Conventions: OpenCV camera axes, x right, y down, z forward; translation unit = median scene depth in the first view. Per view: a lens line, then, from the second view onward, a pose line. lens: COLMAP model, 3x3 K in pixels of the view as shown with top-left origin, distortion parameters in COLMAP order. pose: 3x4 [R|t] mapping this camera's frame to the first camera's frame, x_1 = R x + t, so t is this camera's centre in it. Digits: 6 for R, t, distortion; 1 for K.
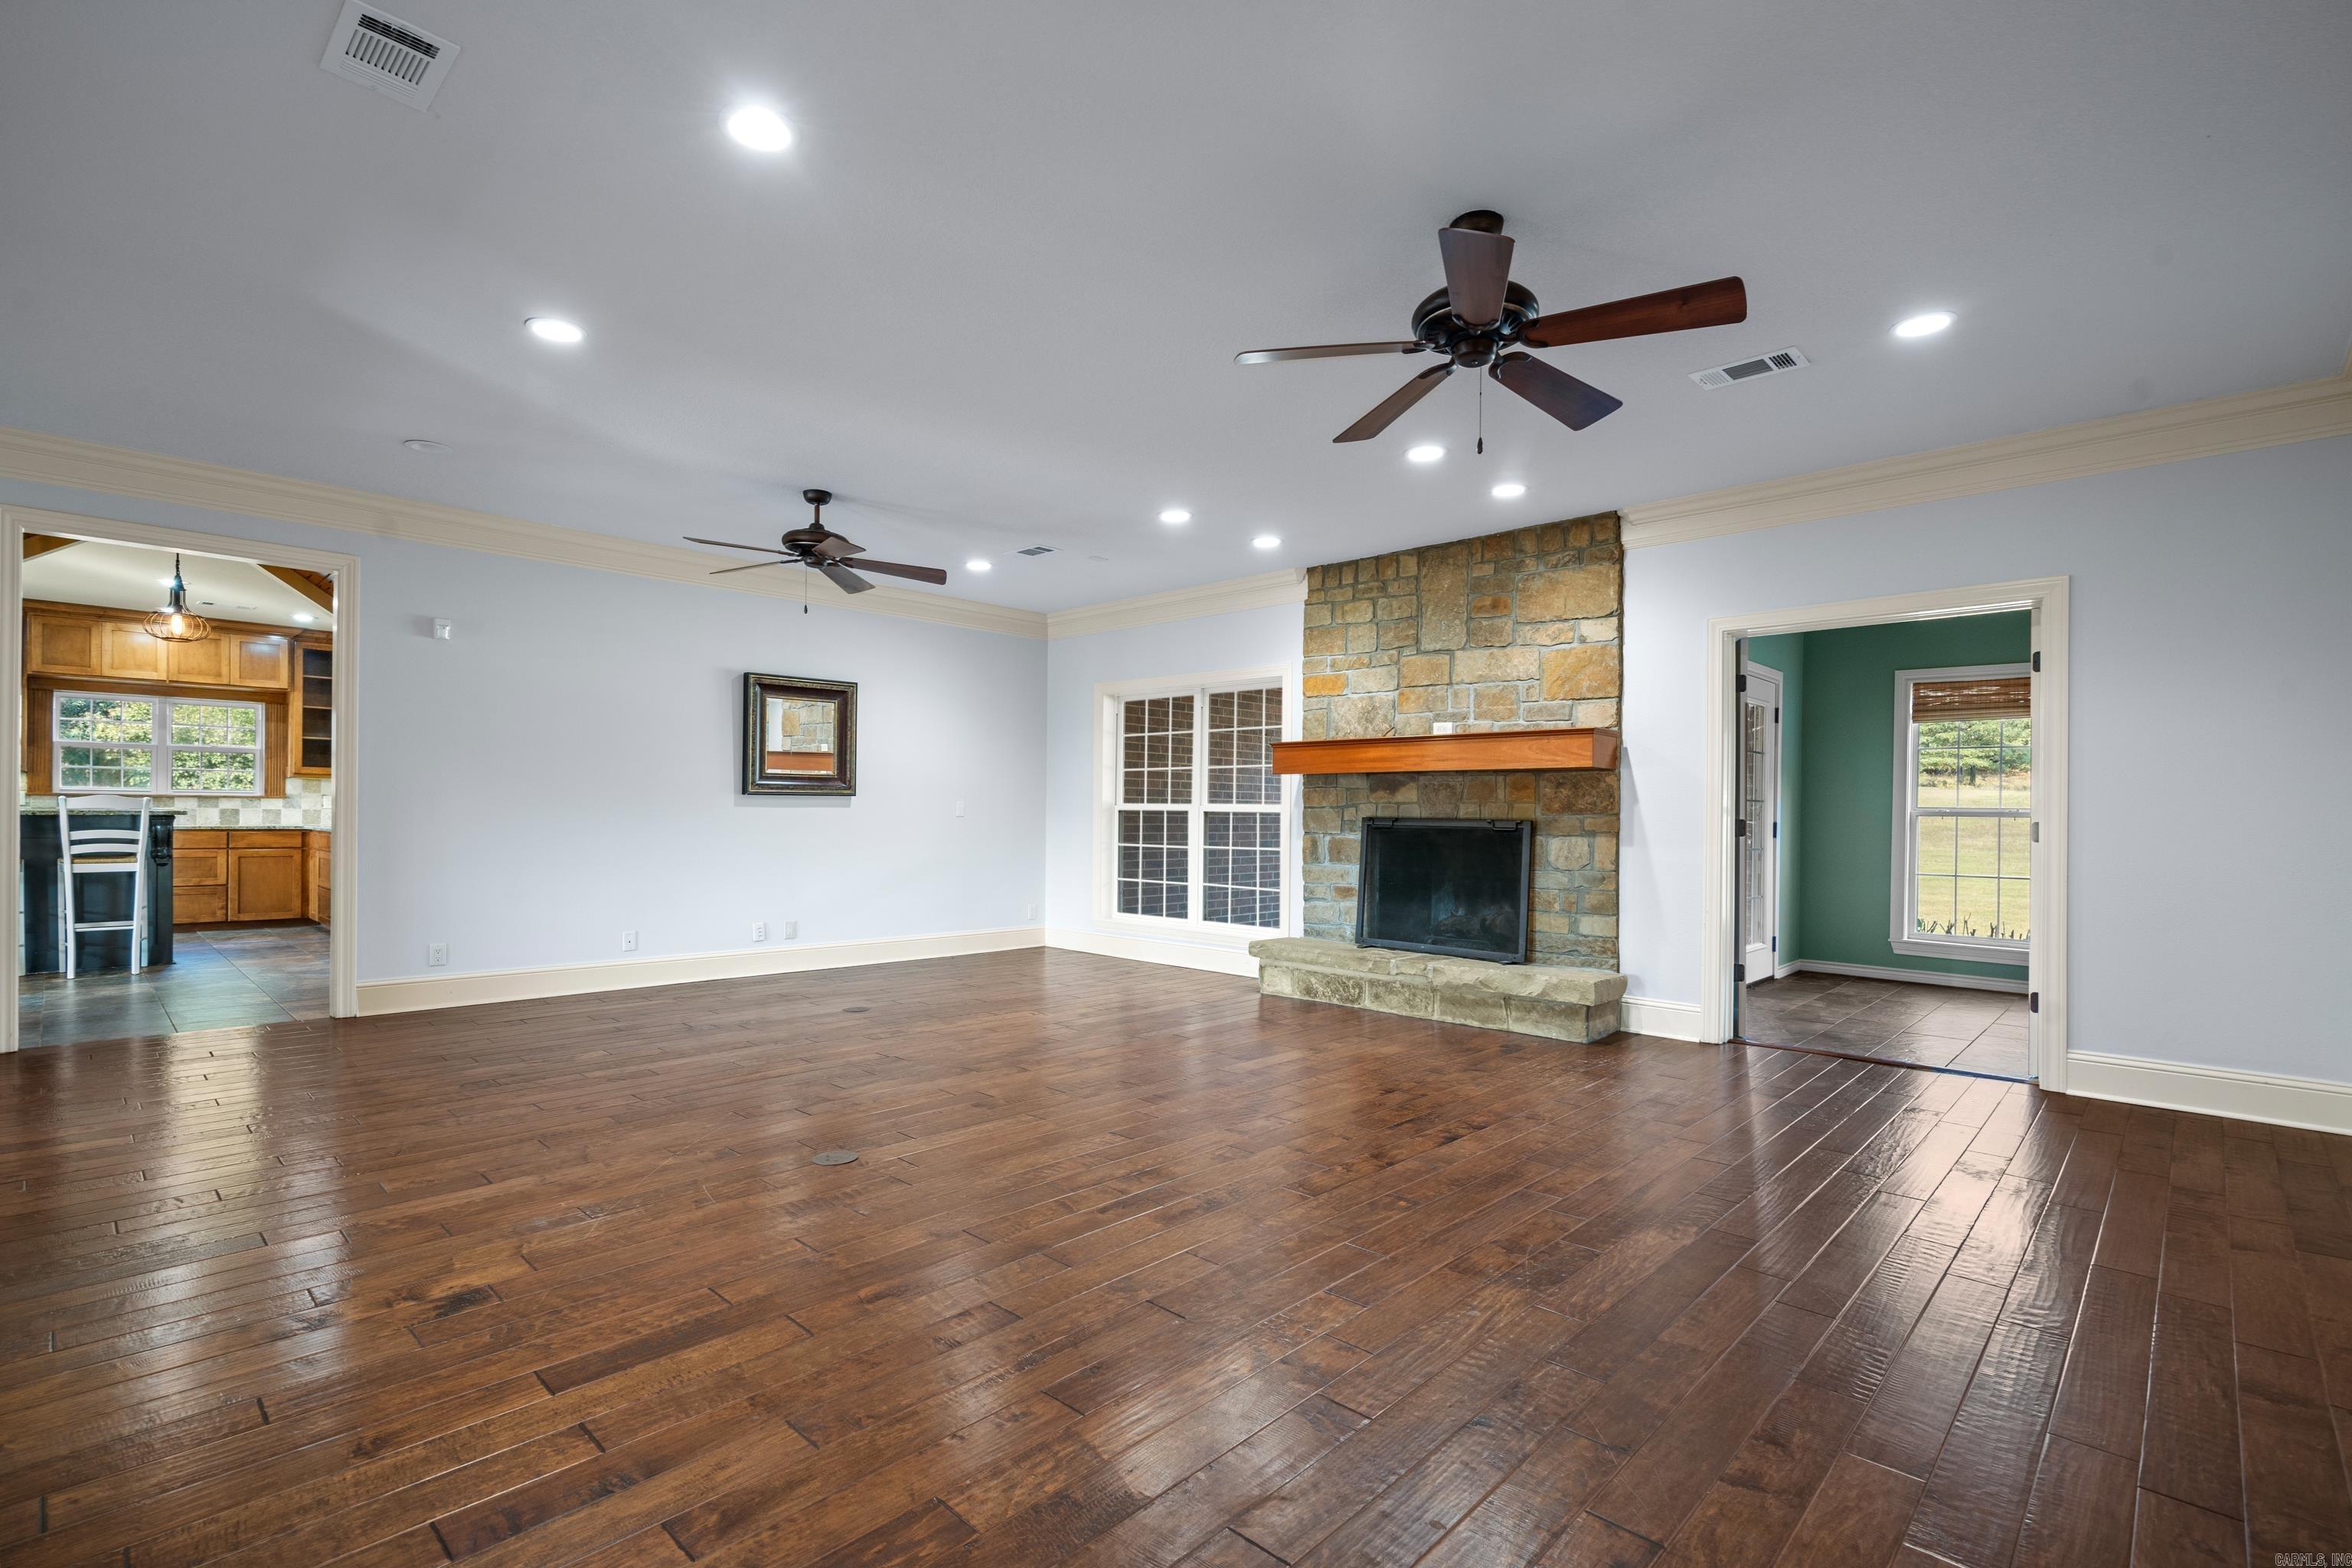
lens RADIAL K [[1077.2, 0, 1174.1], [0, 1077.2, 819.0], [0, 0, 1]] dist [-0.001113, 0.000167]
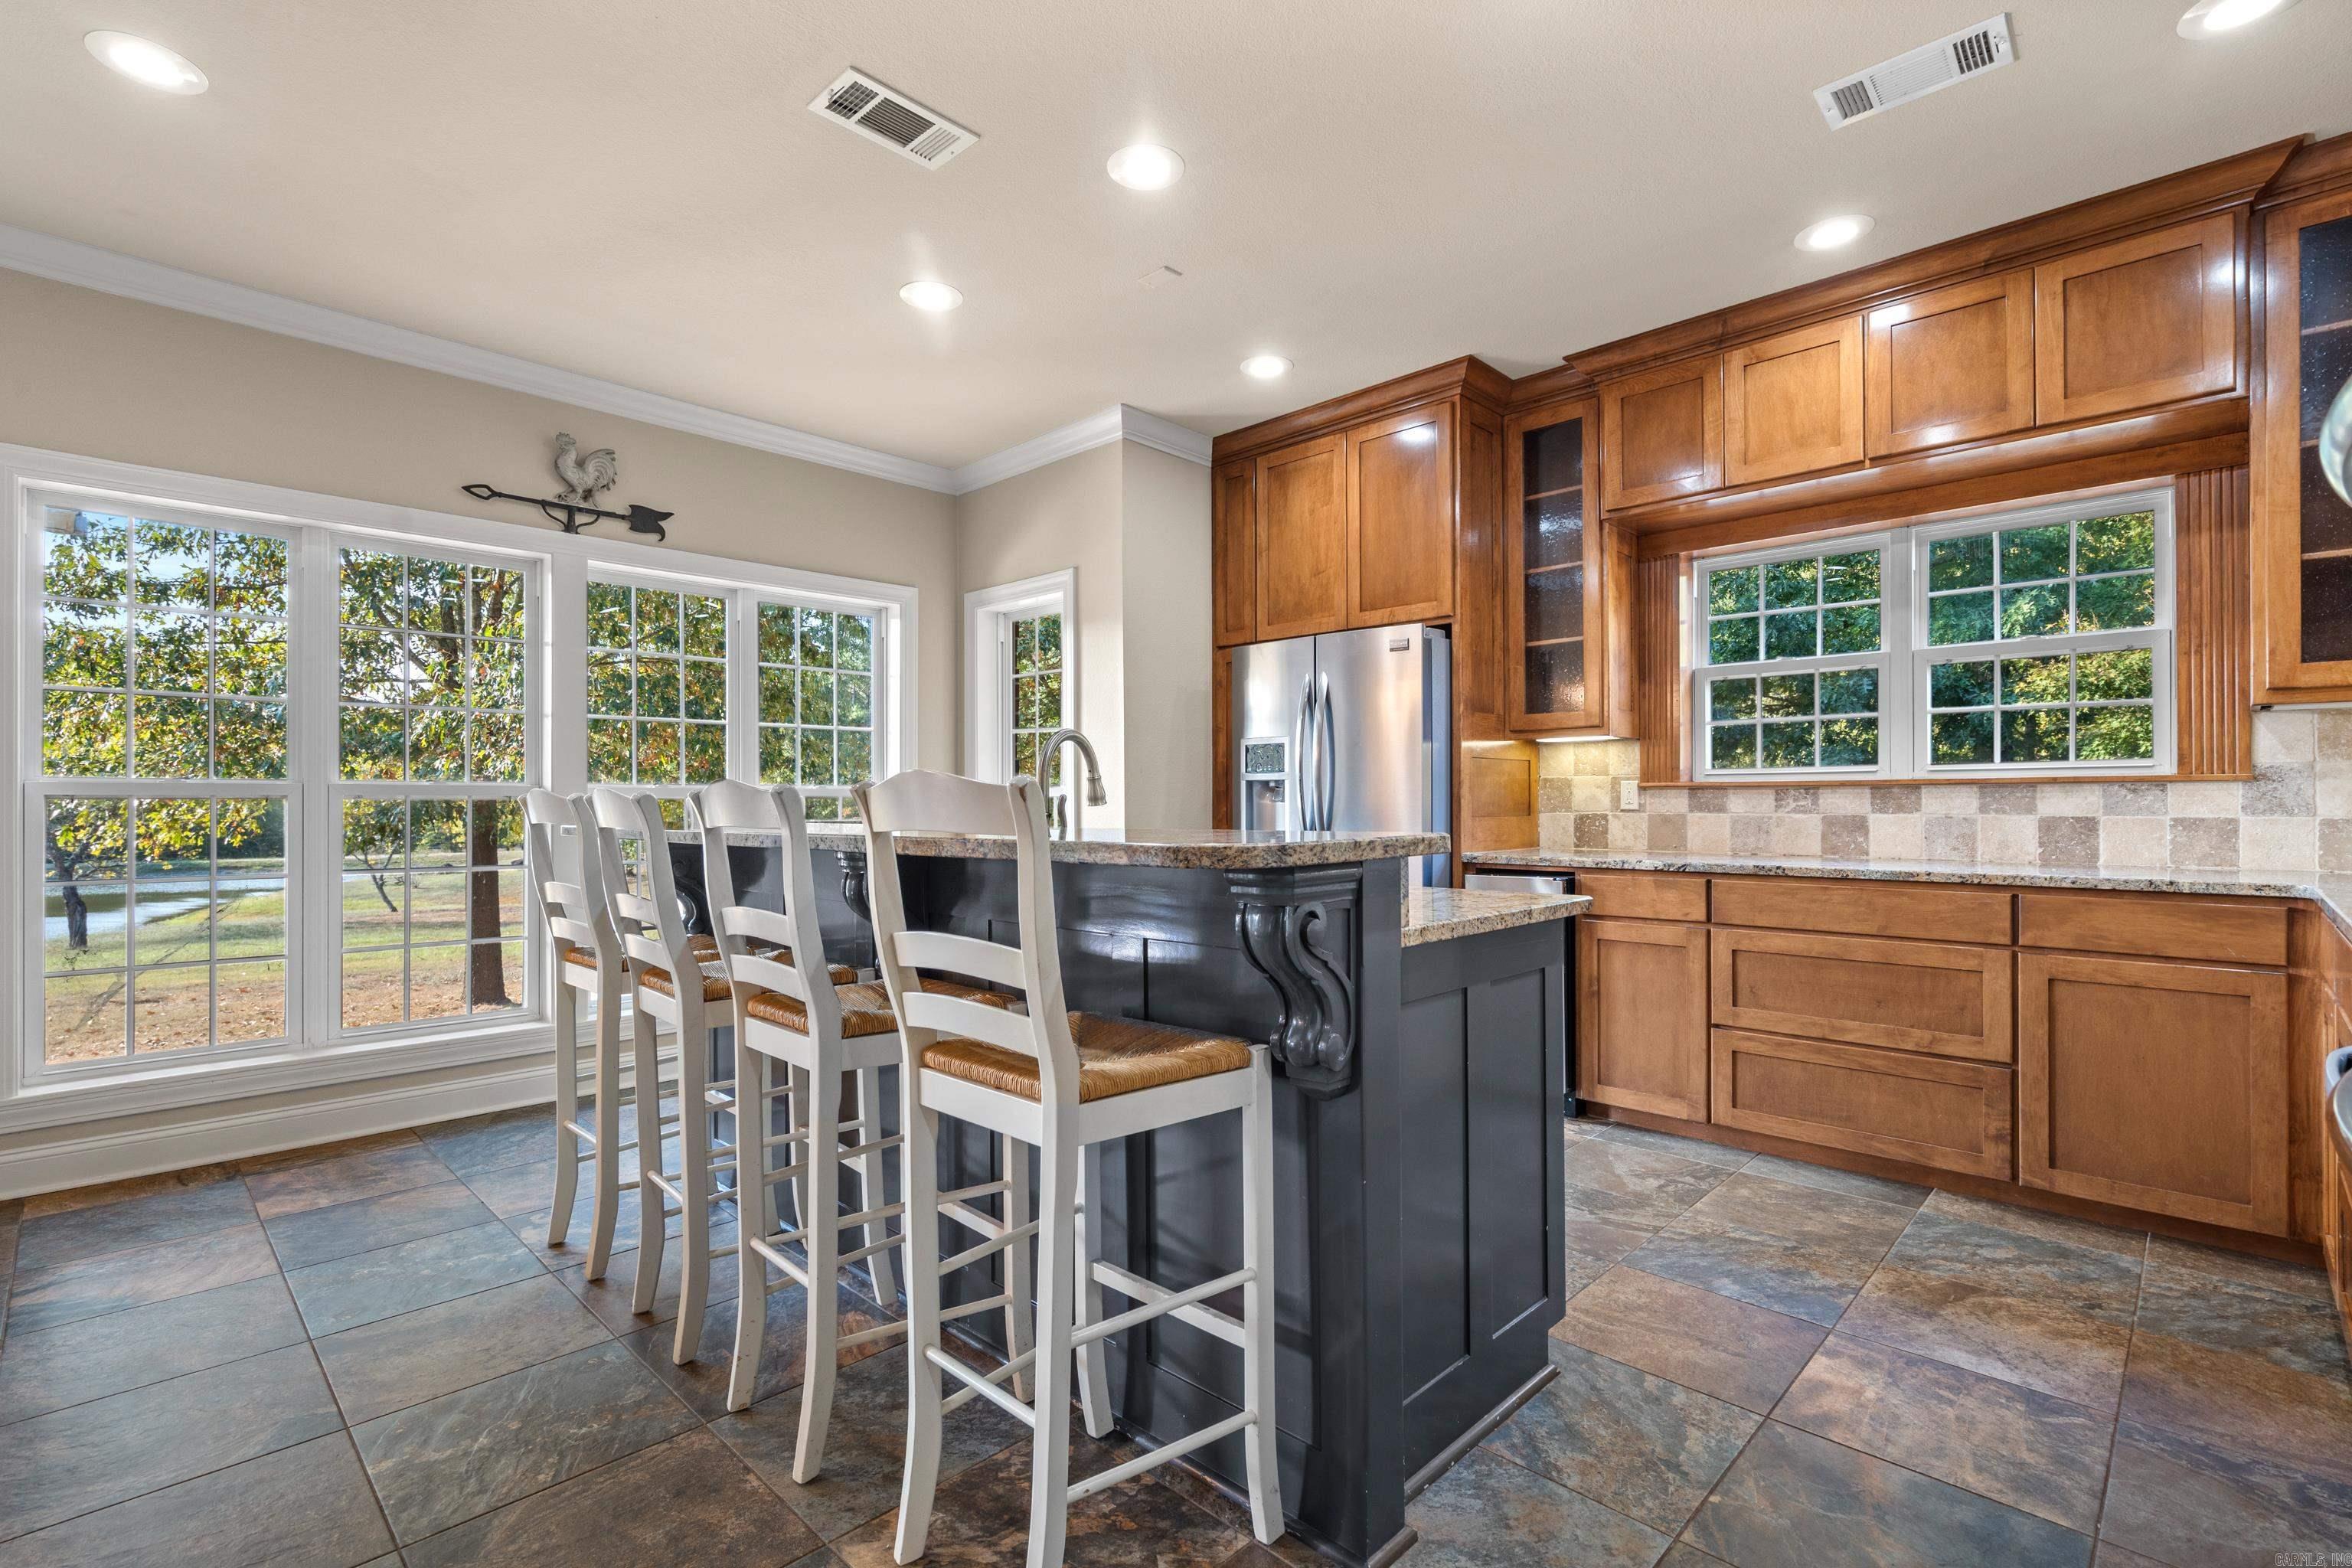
lens RADIAL K [[1077.2, 0, 1161.1], [0, 1077.2, 796.6], [0, 0, 1]] dist [-0.001113, 0.000167]
pose [[-0.018329, -0.016277, -0.999700, -0.547946], [-0.003013, 0.999864, -0.016225, -0.009766], [0.999827, 0.002714, -0.018375, 0.736863]]
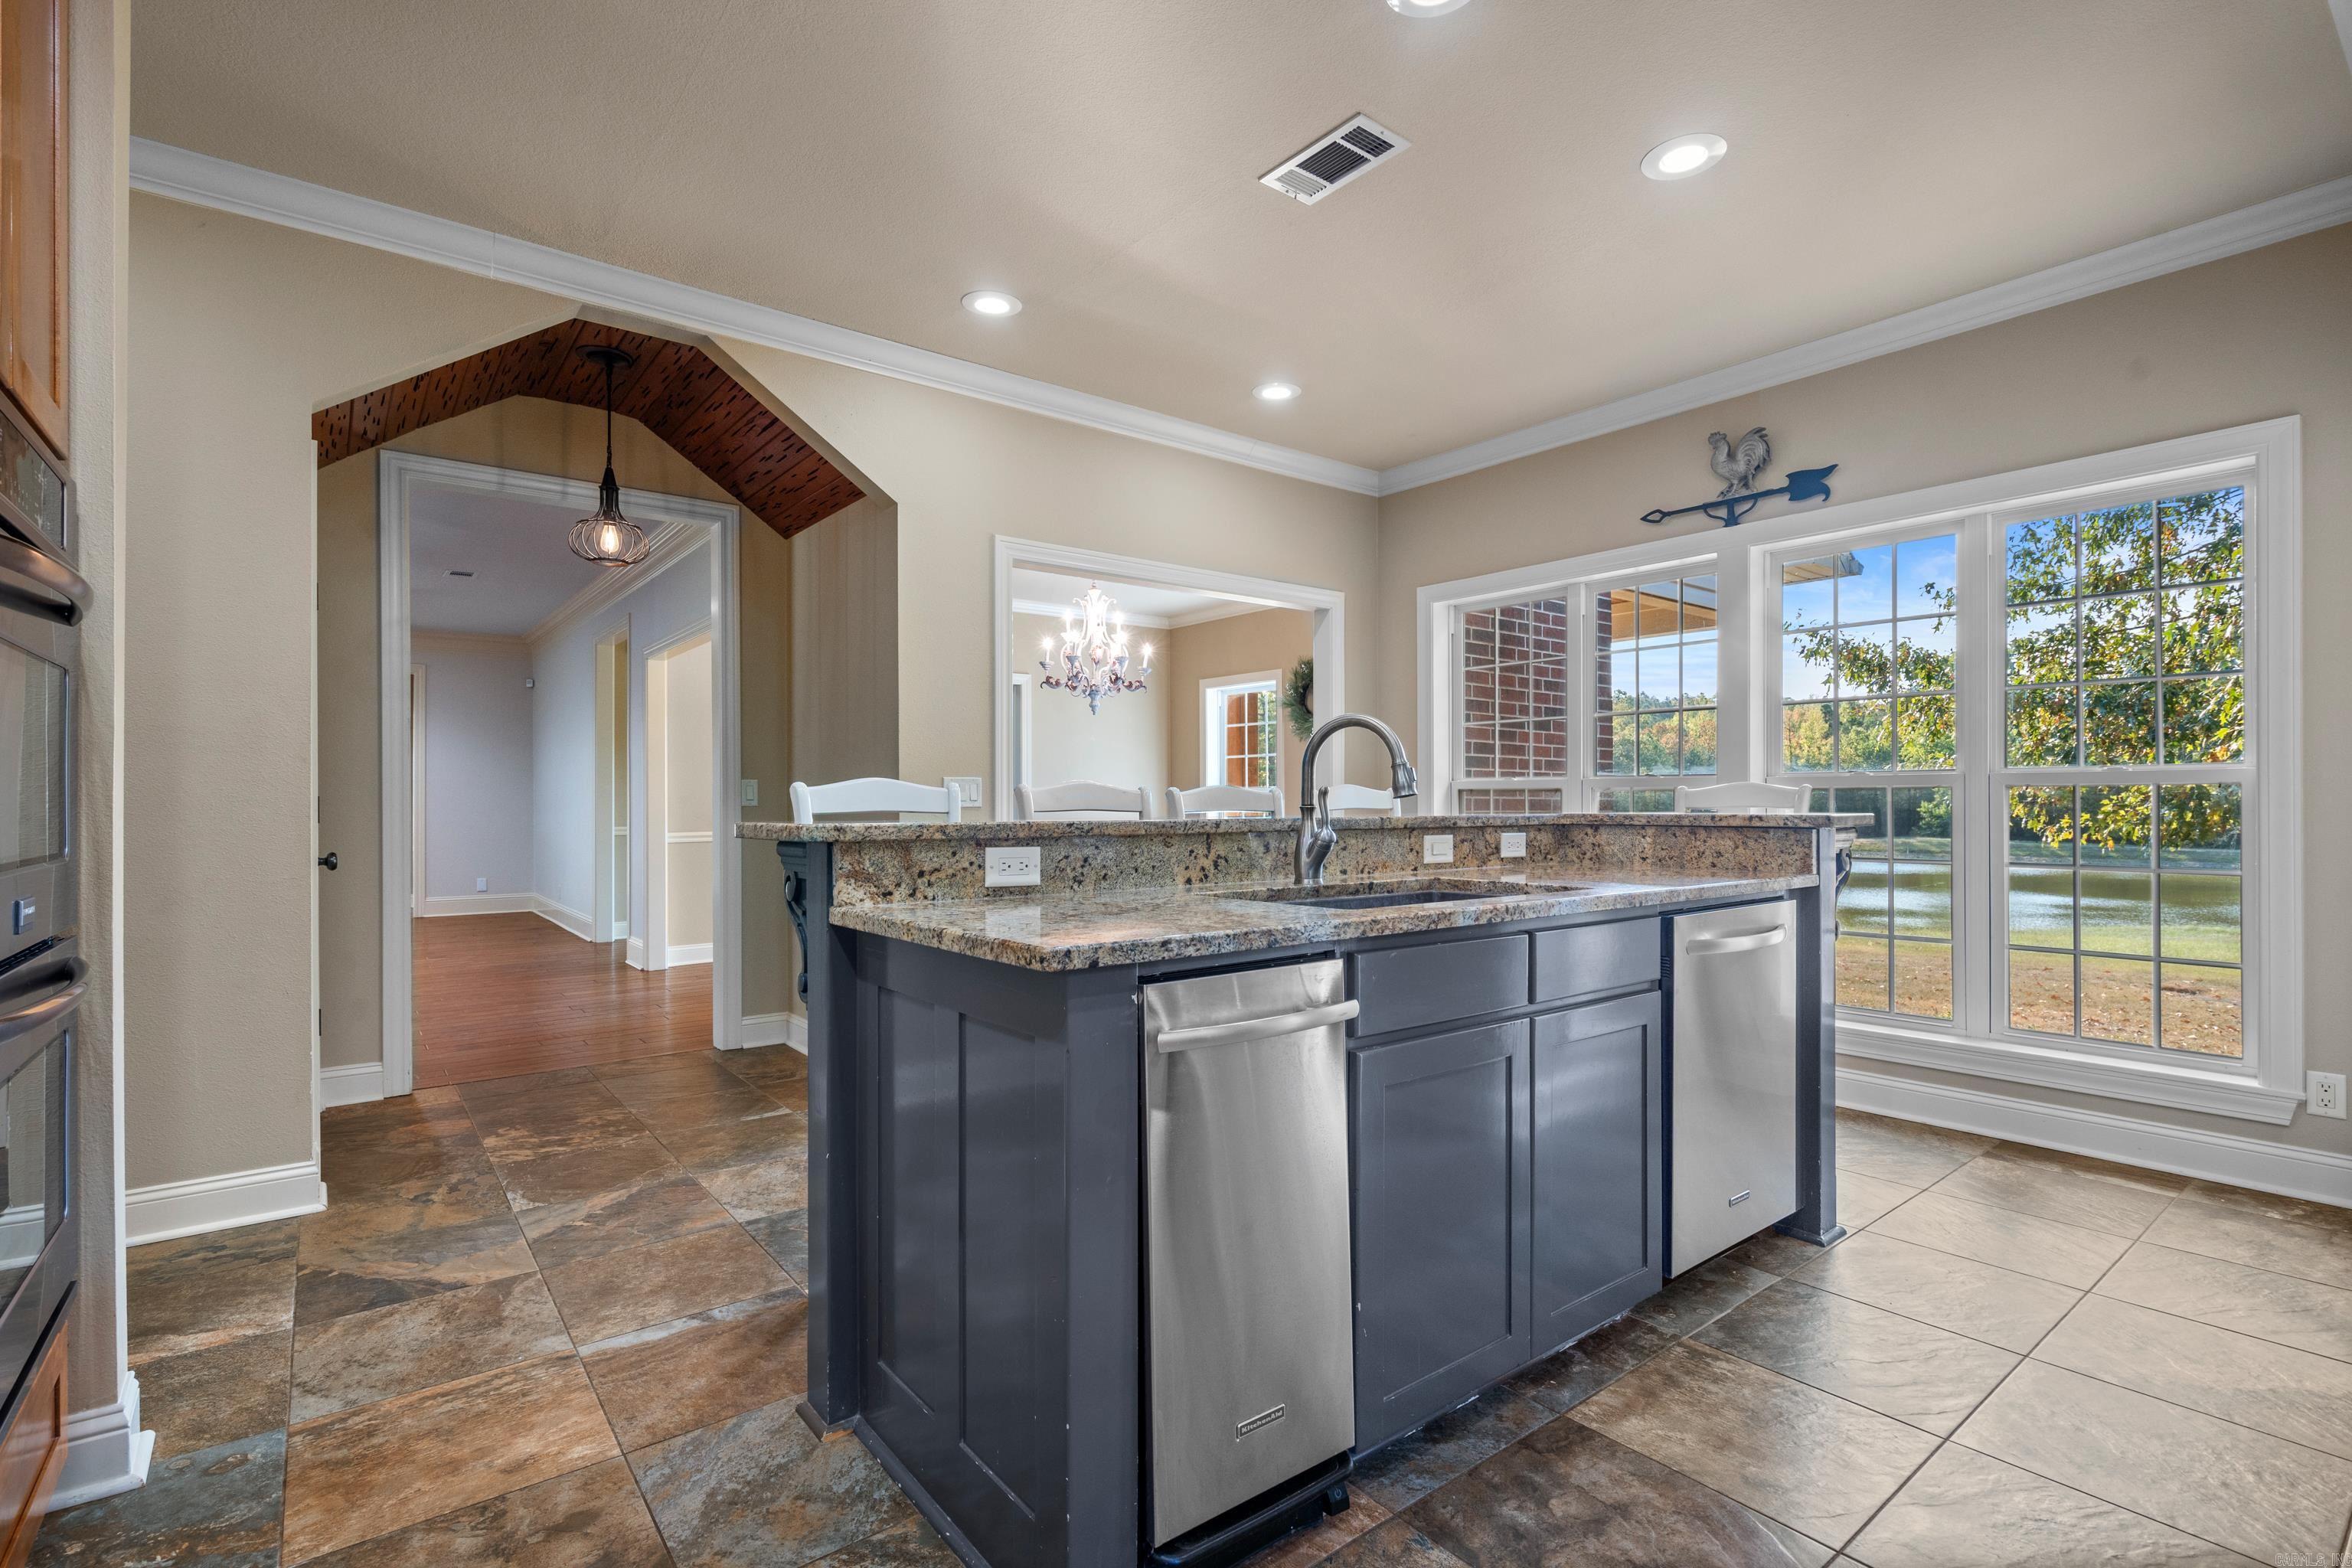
lens RADIAL K [[1077.2, 0, 1161.0], [0, 1077.2, 794.9], [0, 0, 1]] dist [-0.001113, 0.000167]
pose [[-0.989148, -0.009042, 0.146643, -1.123213], [-0.008623, 0.999957, 0.003490, -0.015460], [-0.146668, 0.002188, -0.989183, 1.221636]]
